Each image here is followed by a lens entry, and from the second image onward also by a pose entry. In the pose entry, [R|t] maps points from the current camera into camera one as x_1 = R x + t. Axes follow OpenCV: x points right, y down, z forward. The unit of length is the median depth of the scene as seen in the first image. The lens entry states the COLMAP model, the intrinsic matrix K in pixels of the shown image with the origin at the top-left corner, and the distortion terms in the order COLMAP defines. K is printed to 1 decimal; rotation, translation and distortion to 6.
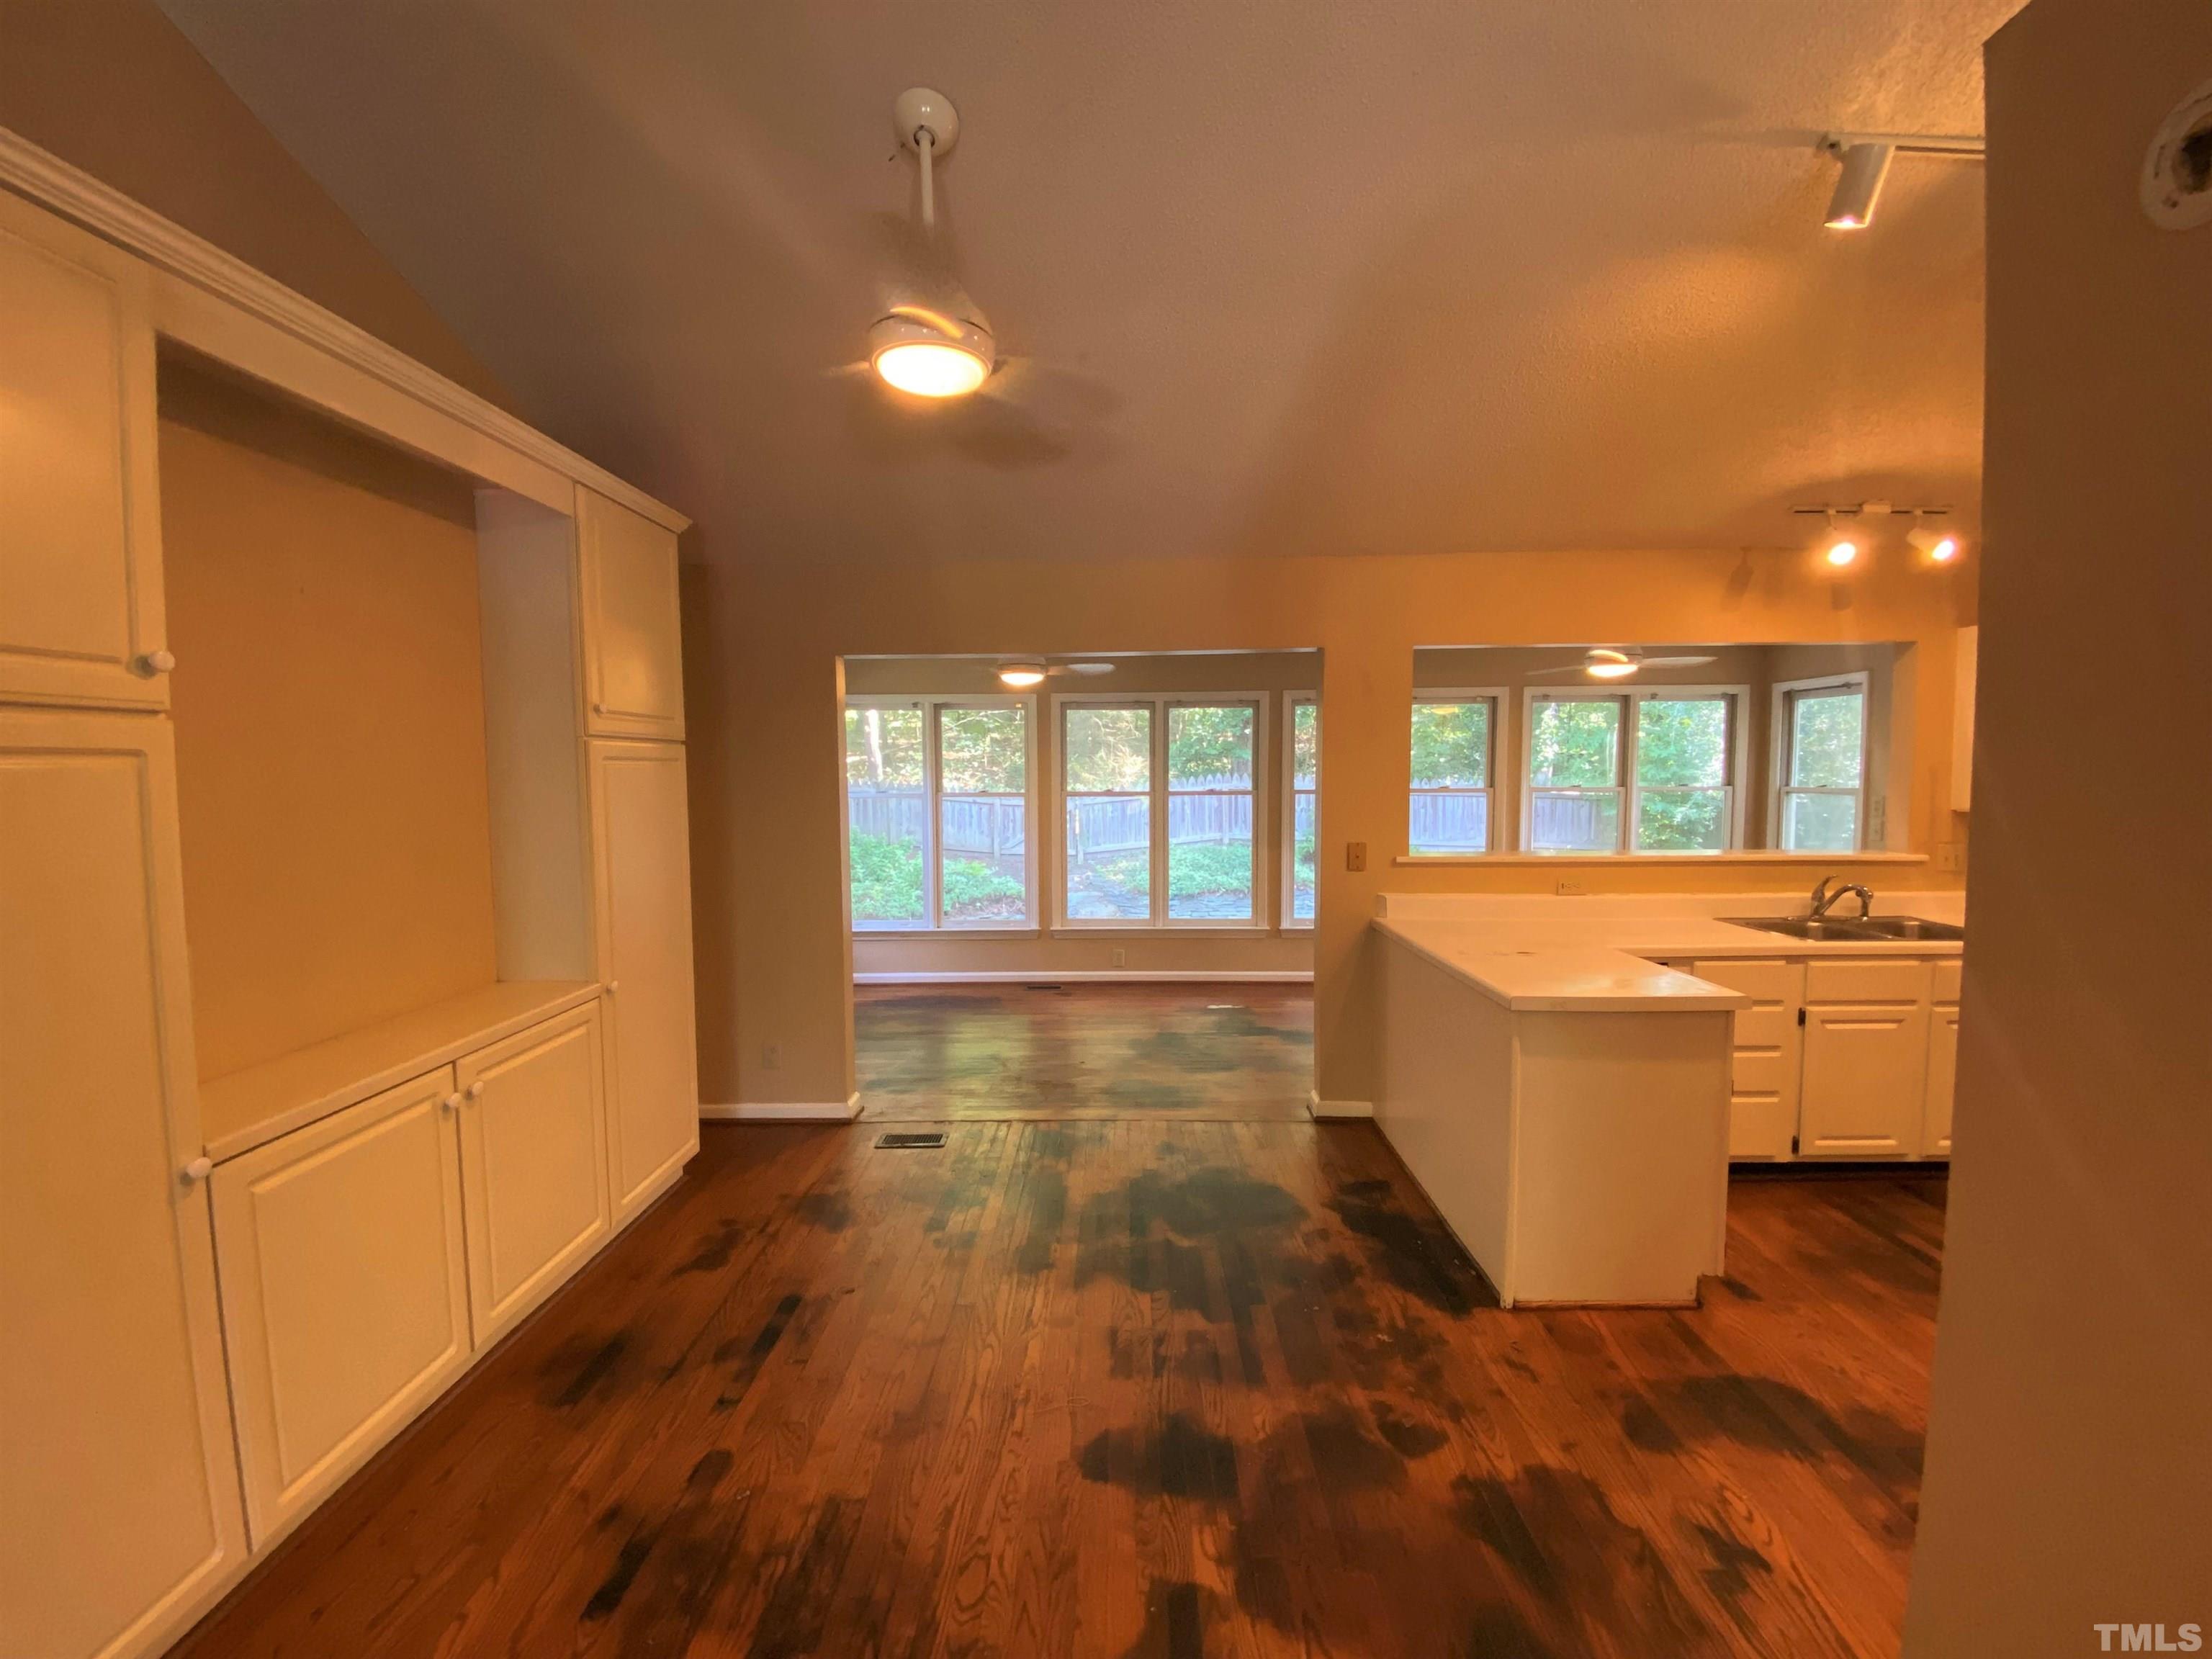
lens RADIAL K [[879.9, 0, 1081.6], [0, 879.9, 828.5], [0, 0, 1]] dist [0.011555, -0.016040]
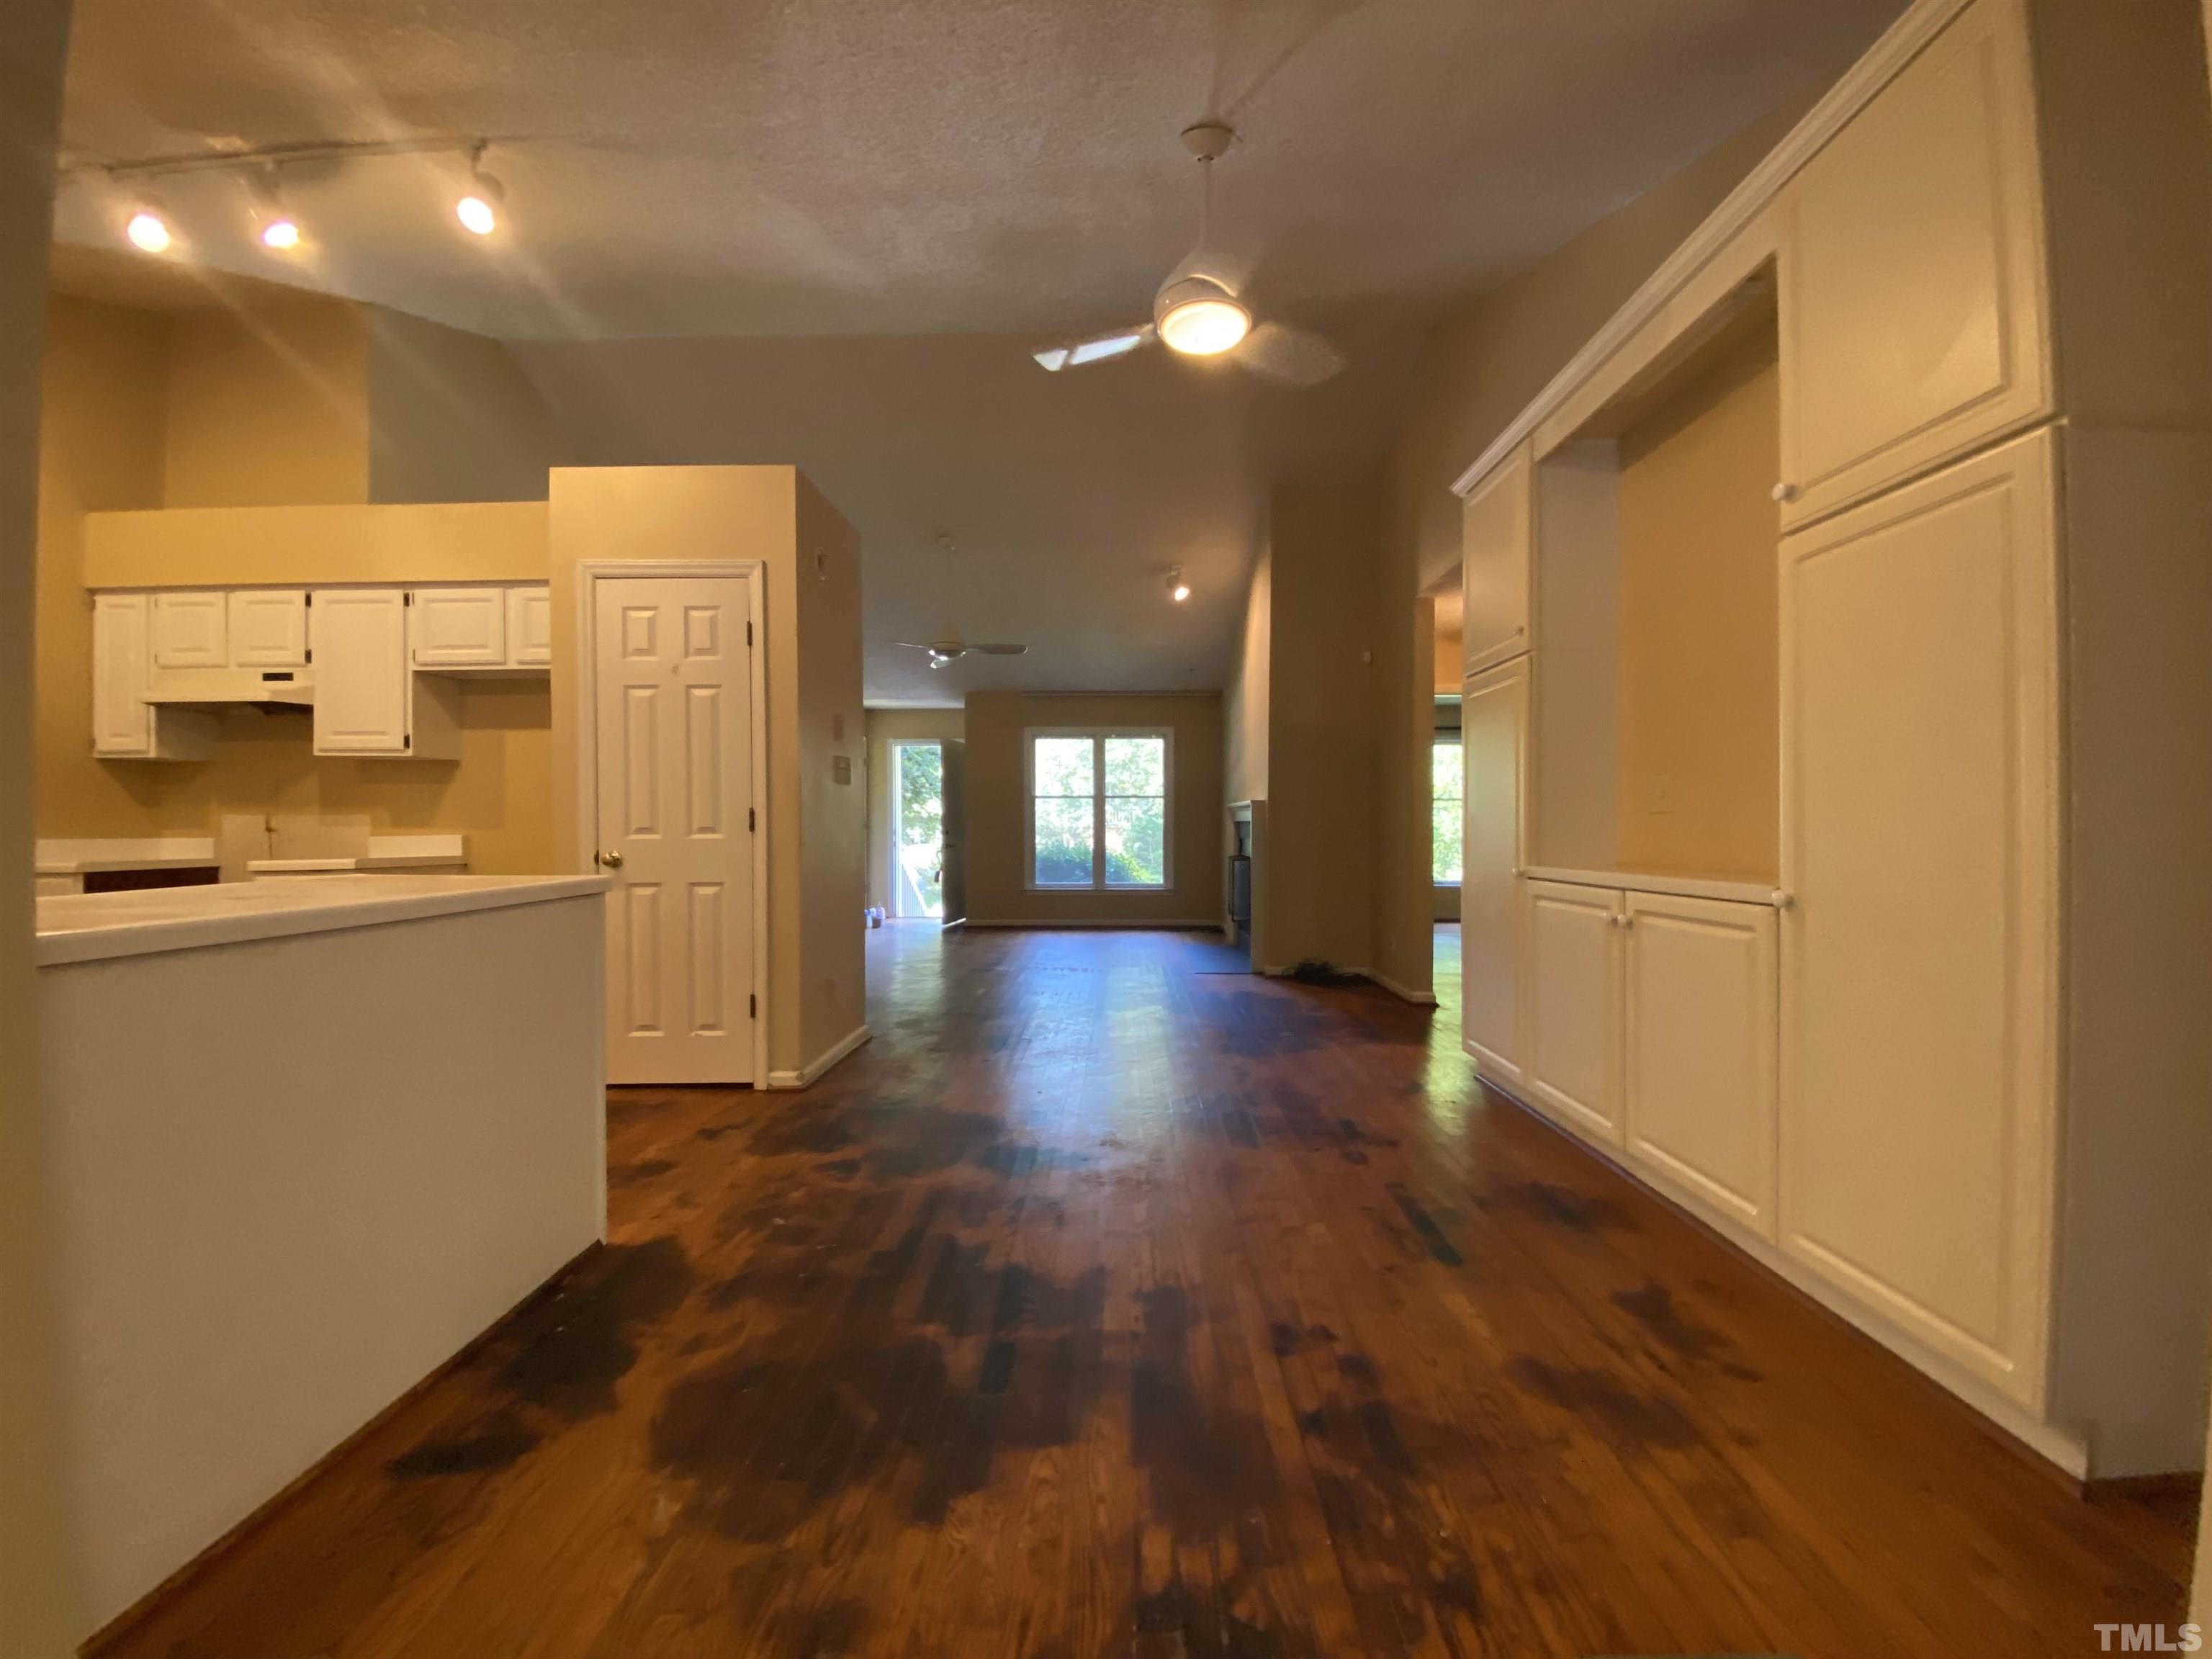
lens RADIAL K [[900.3, 0, 1106.0], [0, 900.3, 829.5], [0, 0, 1]] dist [0.012597, -0.017157]
pose [[-0.999598, 0.008995, -0.026870, 0.006980], [0.007308, 0.998033, 0.062256, 0.071656], [0.027377, 0.062035, -0.997698, 1.524694]]
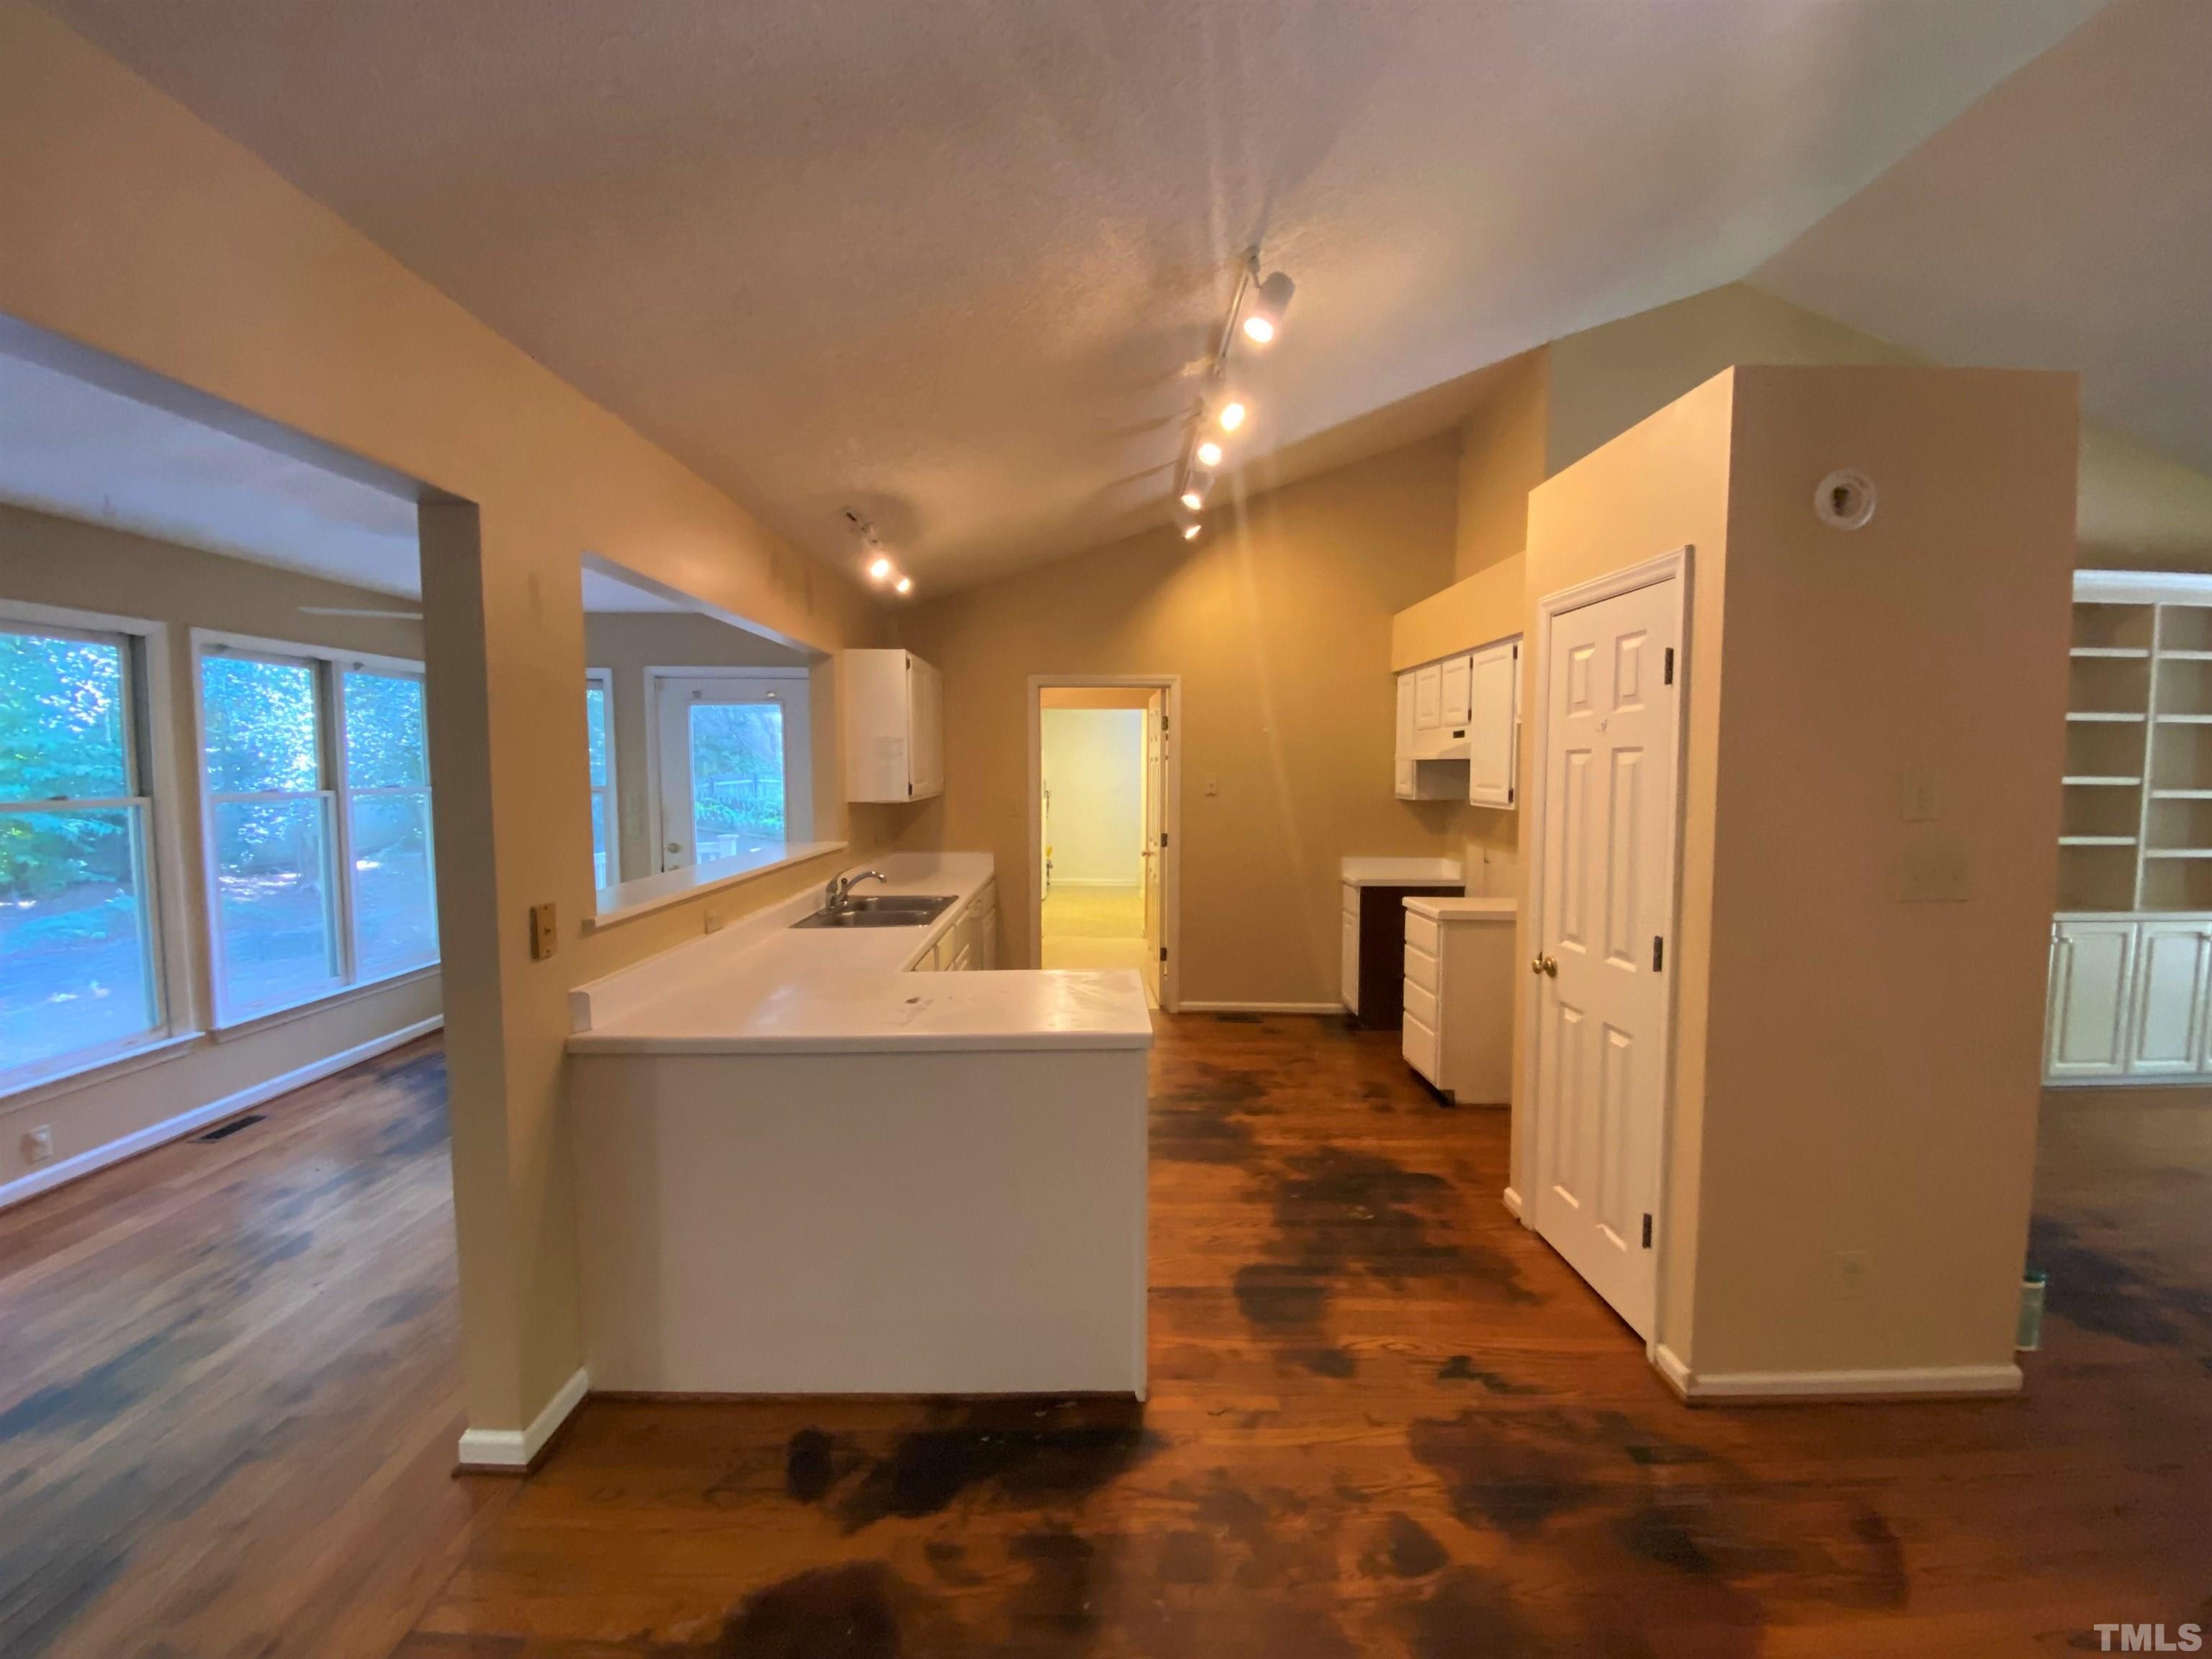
lens RADIAL K [[900.3, 0, 1106.0], [0, 900.3, 829.5], [0, 0, 1]] dist [0.012597, -0.017157]
pose [[-0.051608, -0.065196, 0.996537, -0.288432], [0.060598, 0.995824, 0.068288, -0.055158], [-0.996827, 0.063912, -0.047442, 0.851178]]
